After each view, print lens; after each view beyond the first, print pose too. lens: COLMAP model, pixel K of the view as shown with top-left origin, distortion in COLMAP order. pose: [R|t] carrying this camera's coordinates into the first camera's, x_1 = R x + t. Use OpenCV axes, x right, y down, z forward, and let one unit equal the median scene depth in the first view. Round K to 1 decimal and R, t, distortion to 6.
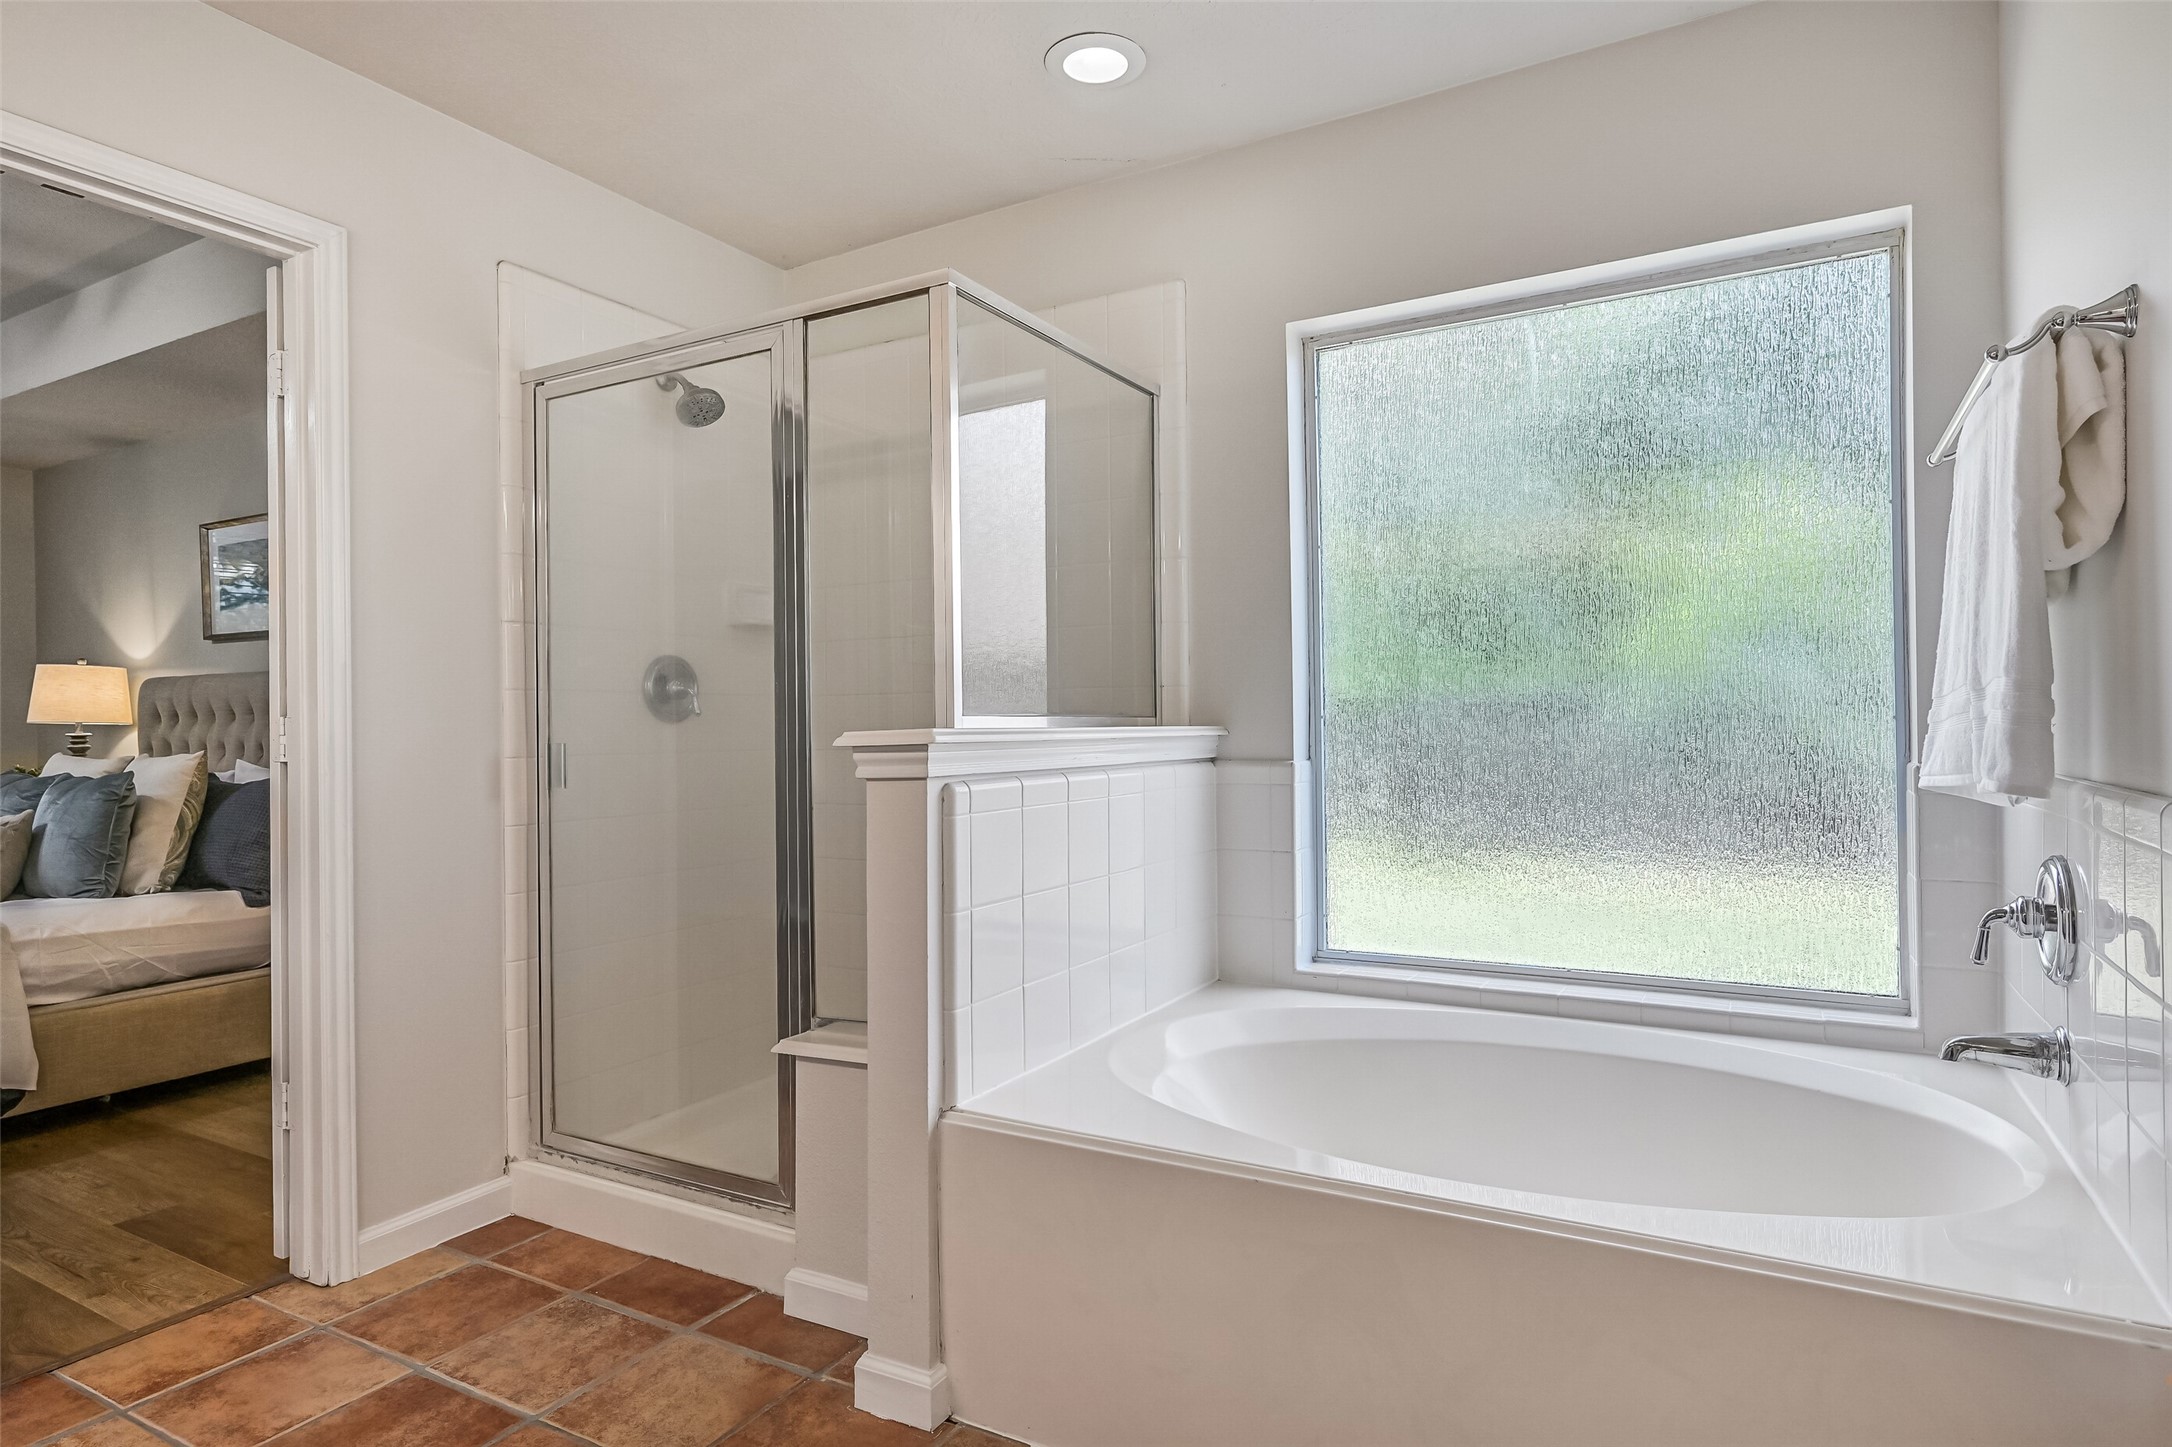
lens RADIAL K [[1208.5, 0, 1085.1], [0, 1208.5, 727.5], [0, 0, 1]] dist [-0.003611, 0.001896]
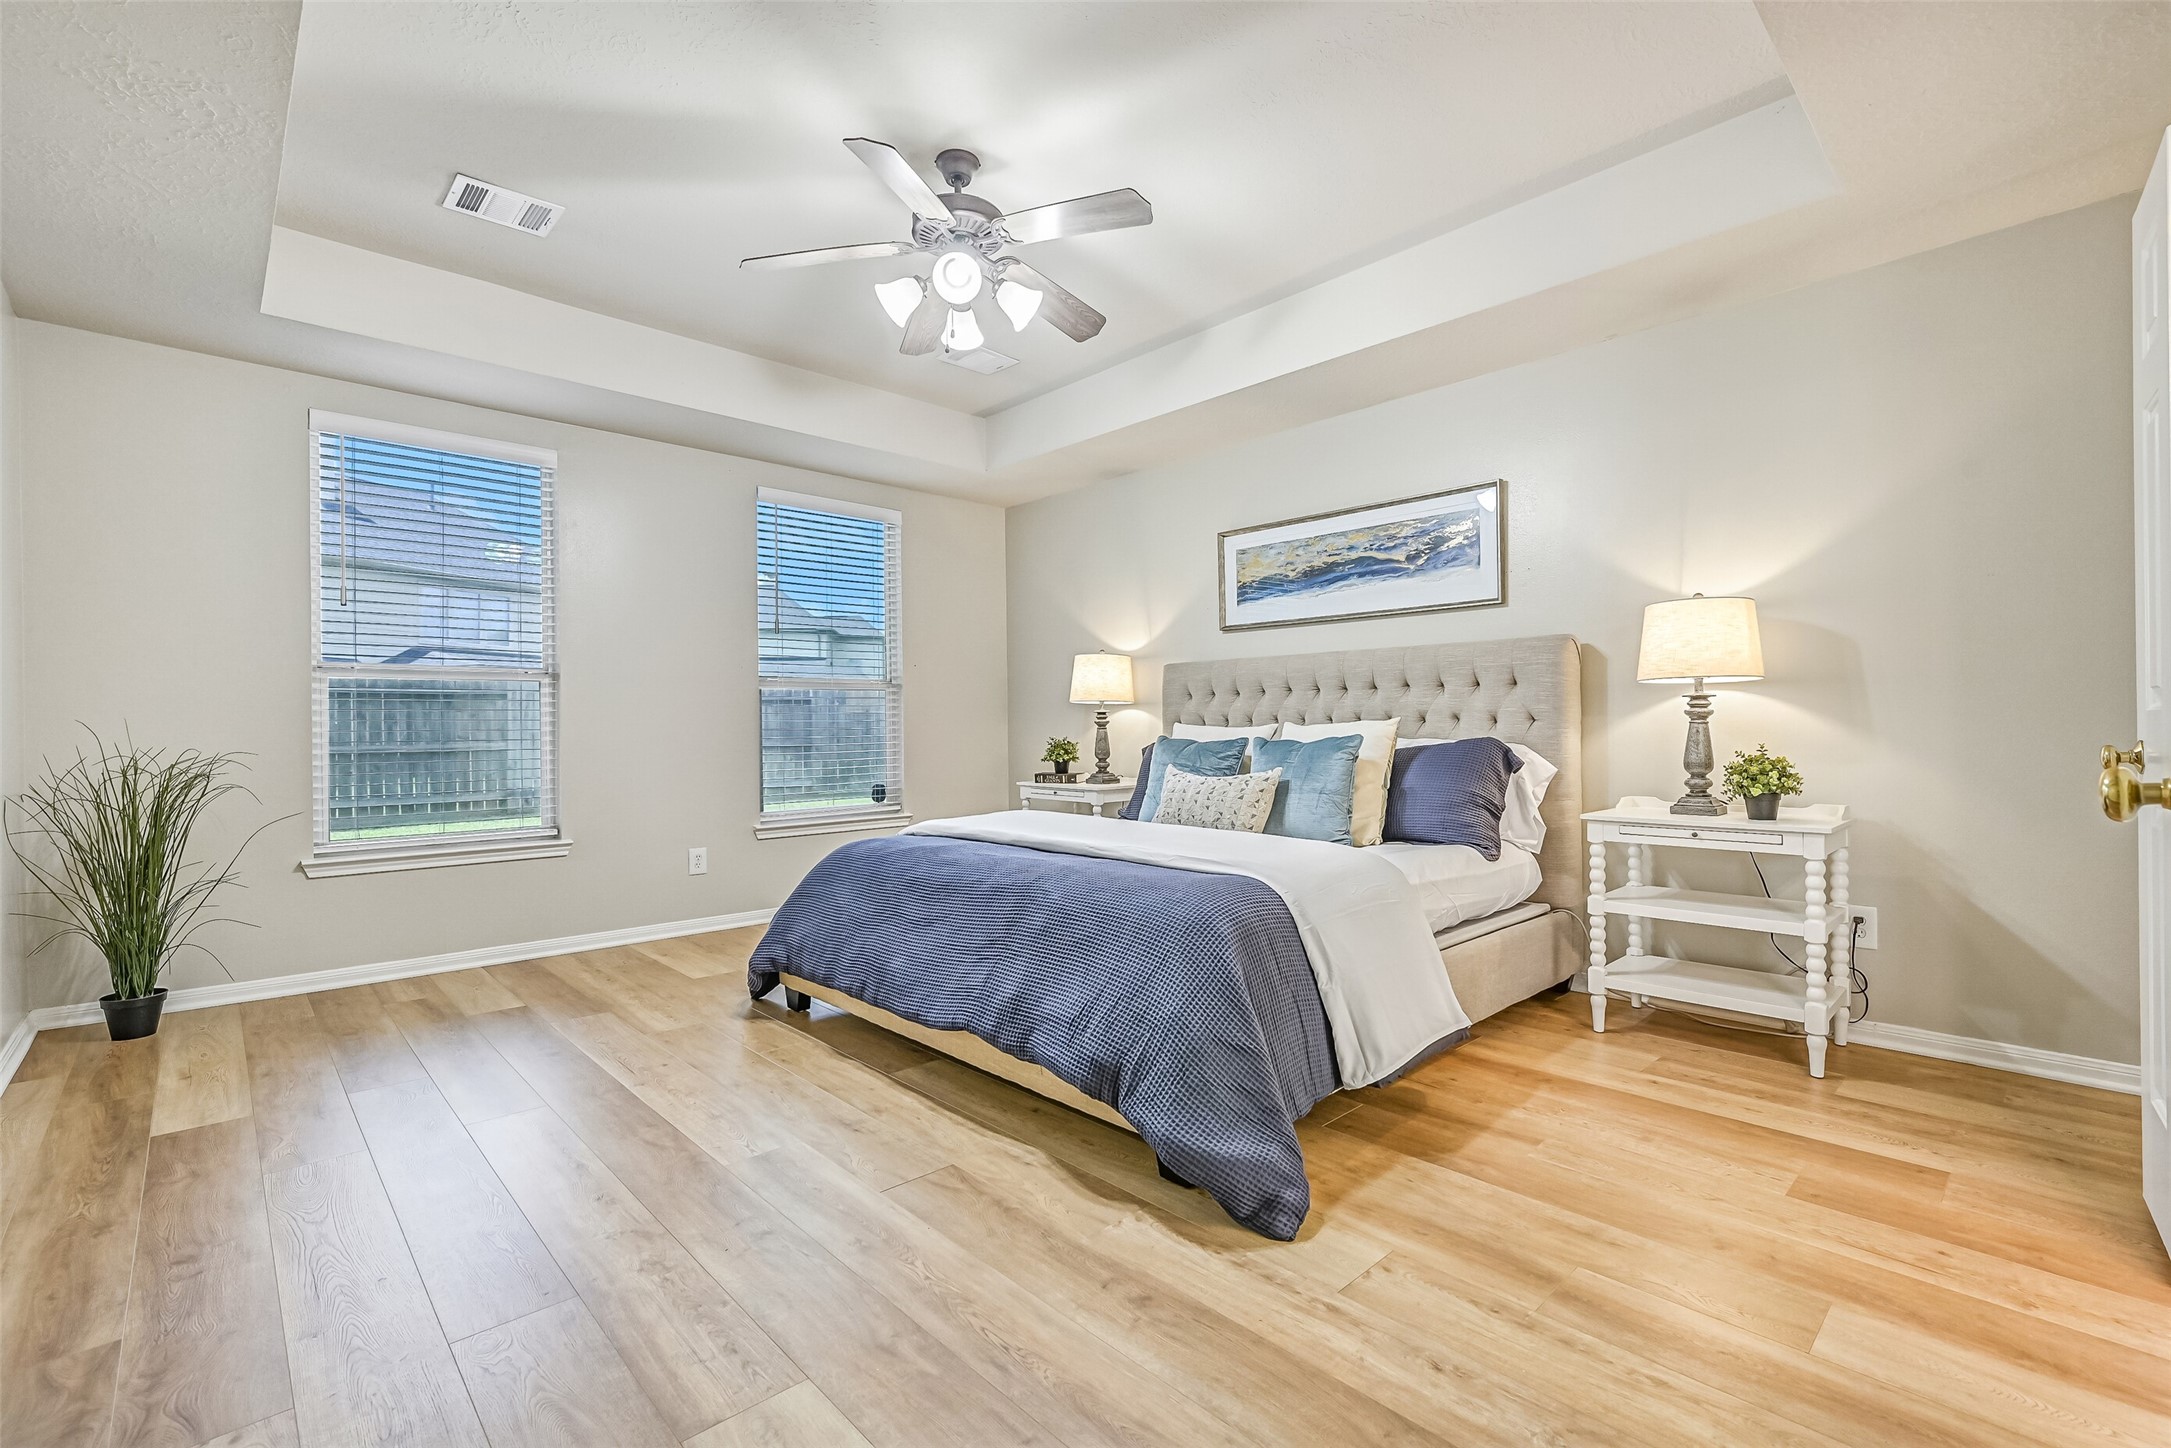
lens RADIAL K [[962.8, 0, 1084.2], [0, 962.8, 723.8], [0, 0, 1]] dist [-0.000763, 0.000015]
pose [[0.952771, -0.003567, -0.303670, -0.759397], [0.003606, 0.999993, -0.000430, 0.025431], [0.303669, -0.000685, 0.952777, 0.073657]]
